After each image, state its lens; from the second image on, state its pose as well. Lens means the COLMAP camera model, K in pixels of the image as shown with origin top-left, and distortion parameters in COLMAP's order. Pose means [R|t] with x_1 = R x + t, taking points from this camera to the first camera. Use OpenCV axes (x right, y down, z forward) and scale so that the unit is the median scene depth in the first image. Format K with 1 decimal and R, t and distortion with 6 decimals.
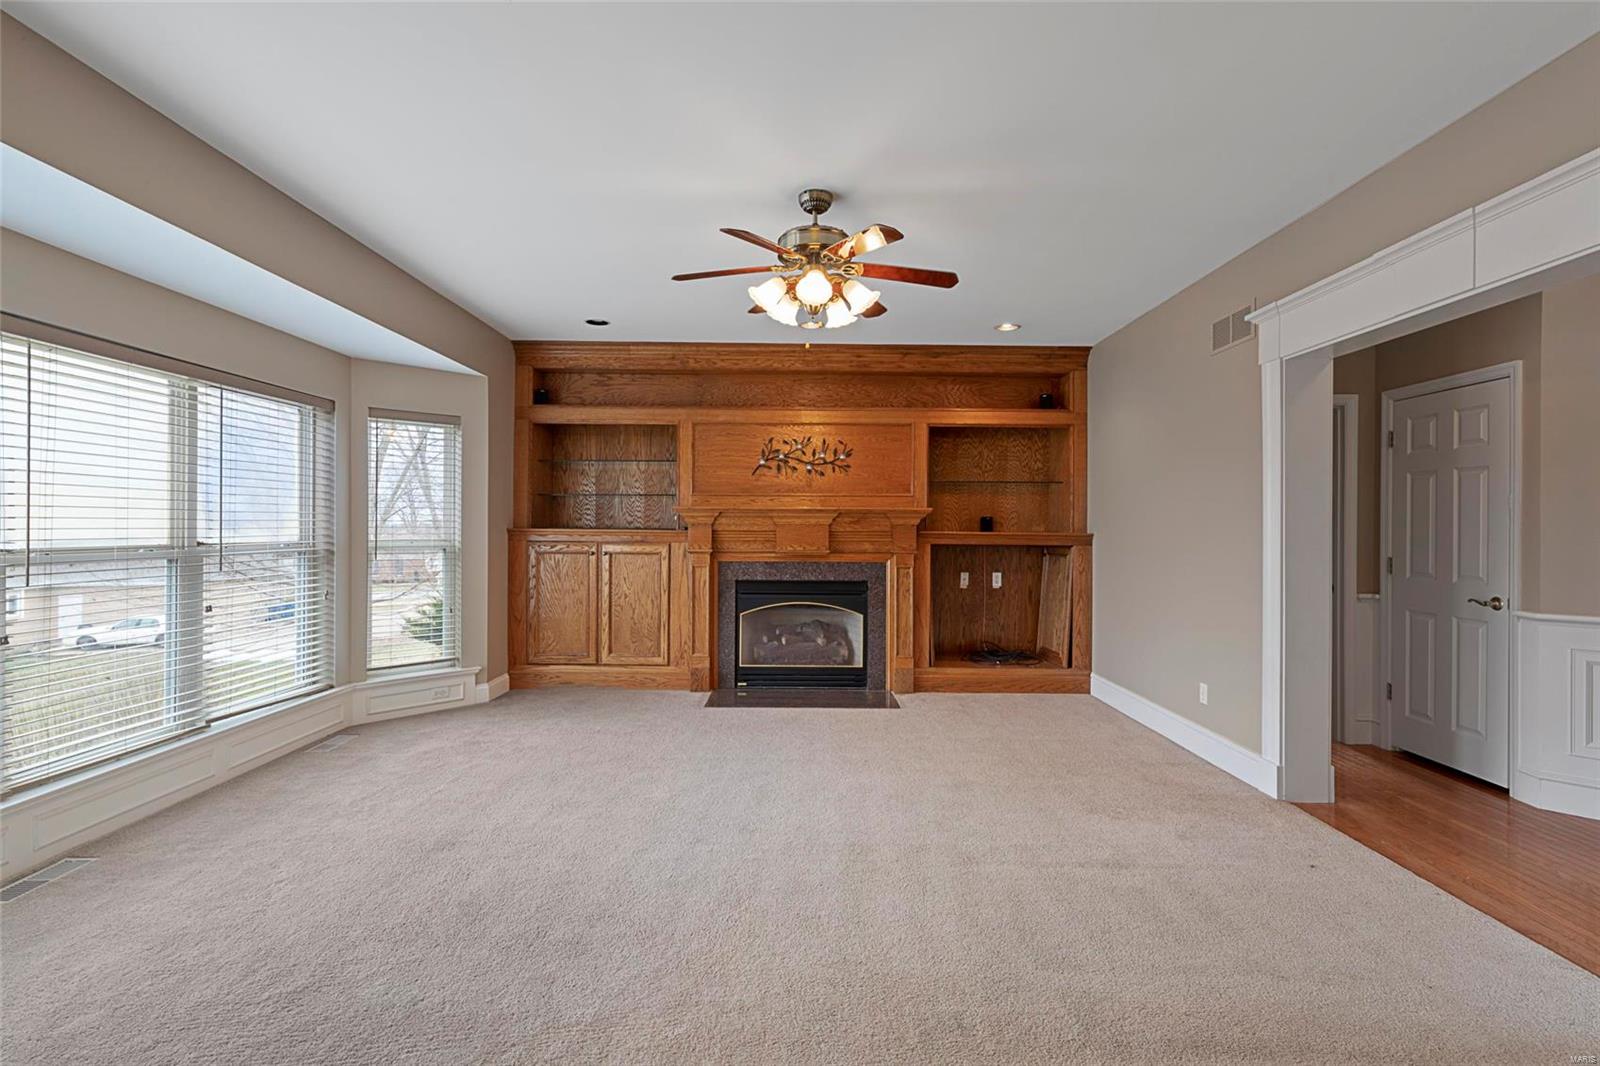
lens RADIAL K [[704.4, 0, 793.9], [0, 704.4, 524.6], [0, 0, 1]] dist [0.007400, -0.000247]
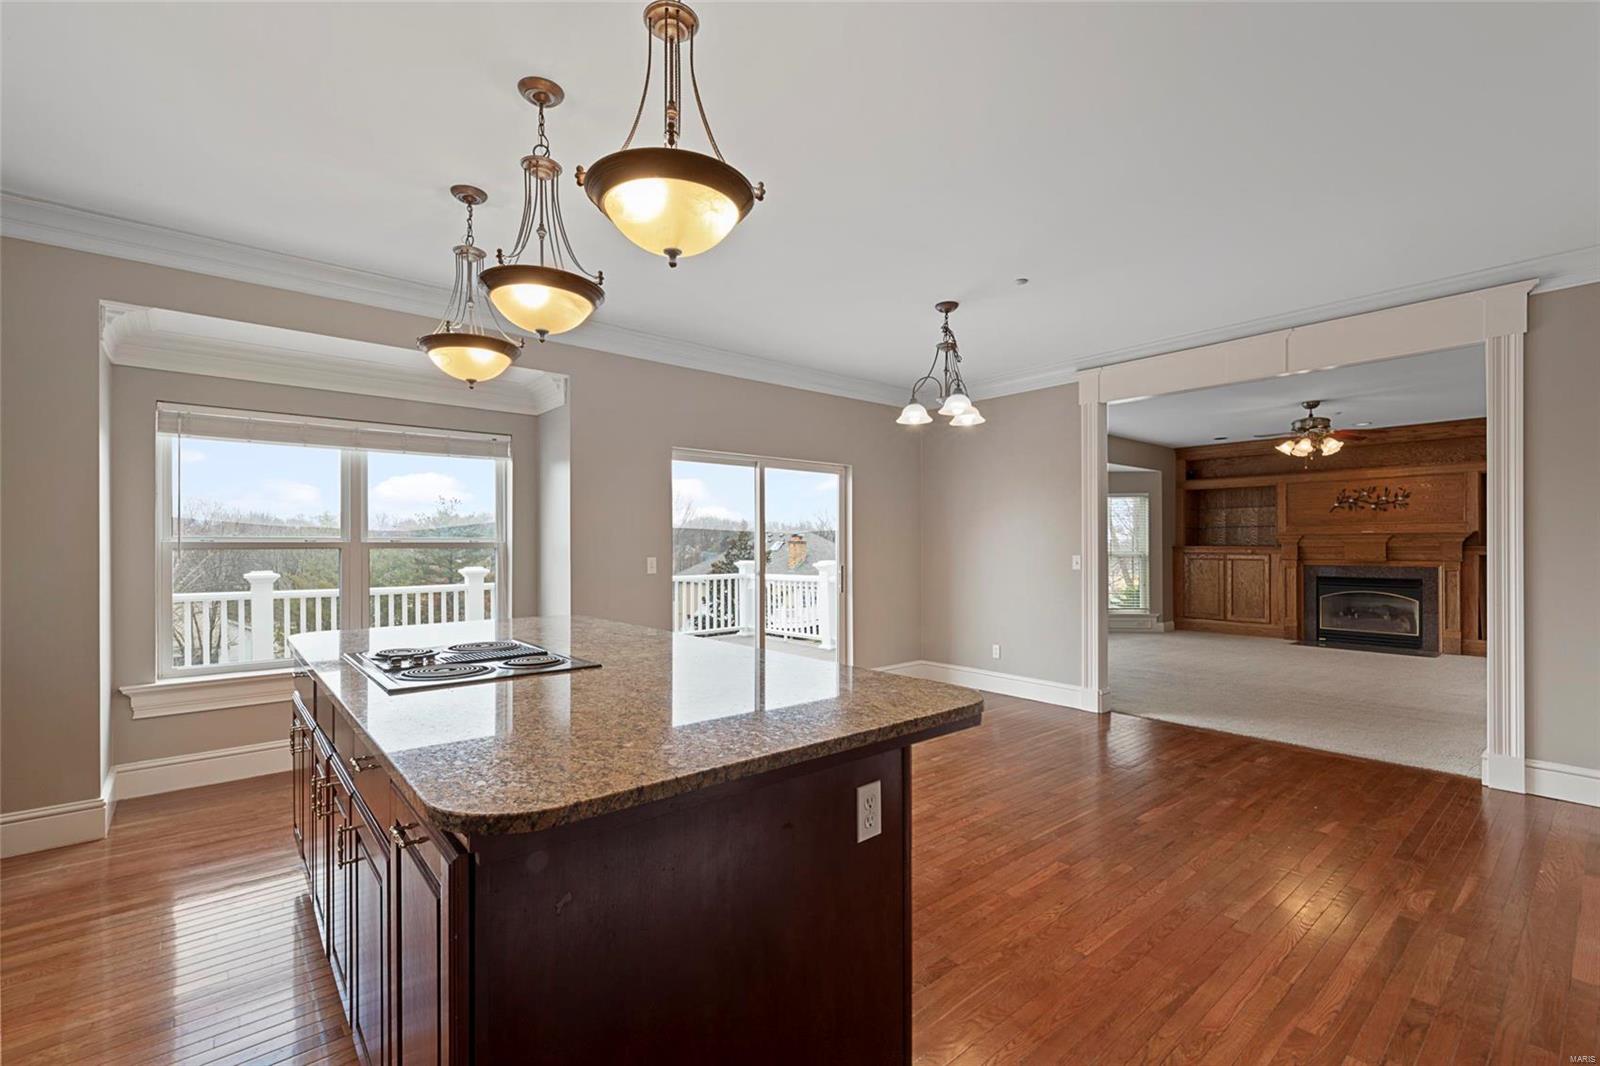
lens RADIAL K [[704.4, 0, 803.6], [0, 704.4, 543.4], [0, 0, 1]] dist [0.007400, -0.000247]
pose [[0.651410, -0.009804, -0.758662, 0.396634], [0.005461, 0.999951, -0.008233, 0.008238], [0.758706, 0.001220, 0.651432, -1.011235]]
